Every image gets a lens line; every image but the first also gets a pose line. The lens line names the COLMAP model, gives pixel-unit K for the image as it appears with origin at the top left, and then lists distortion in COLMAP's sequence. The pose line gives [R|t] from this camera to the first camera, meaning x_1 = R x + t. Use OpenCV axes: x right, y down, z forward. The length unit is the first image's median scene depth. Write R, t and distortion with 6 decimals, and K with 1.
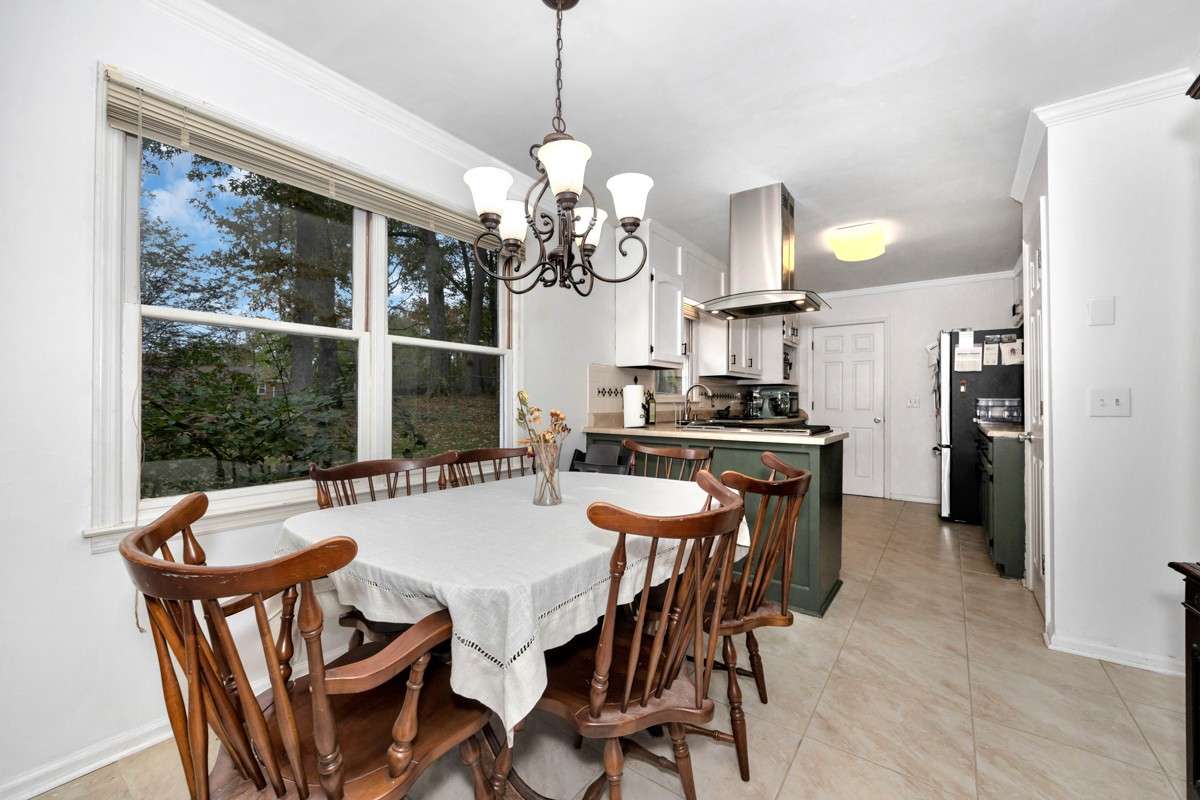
lens RADIAL K [[479.4, 0, 608.0], [0, 479.4, 408.2], [0, 0, 1]] dist [-0.002185, -0.000409]
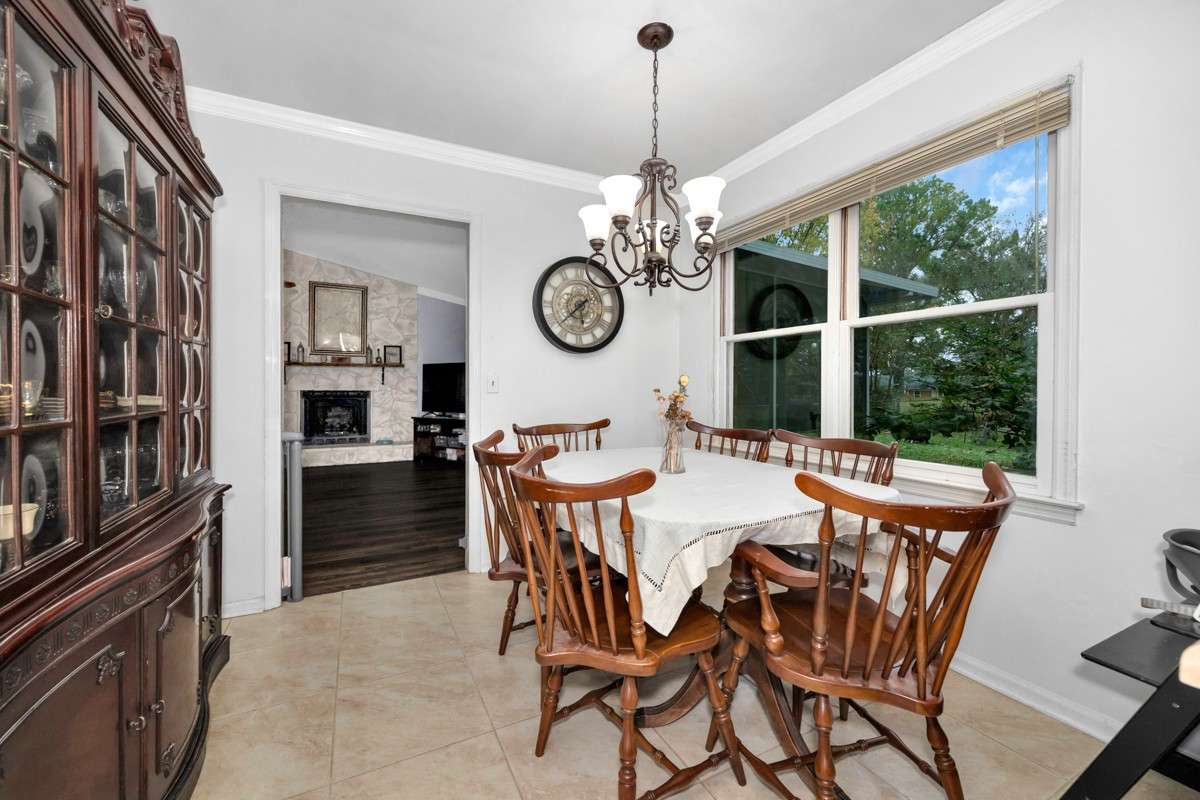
lens RADIAL K [[495.7, 0, 602.9], [0, 495.7, 409.9], [0, 0, 1]] dist [0.009323, -0.000386]
pose [[-0.474041, 0.035511, -0.879786, 0.842976], [-0.007226, 0.998996, 0.044216, -0.003917], [0.880473, 0.027318, -0.473309, 1.173903]]
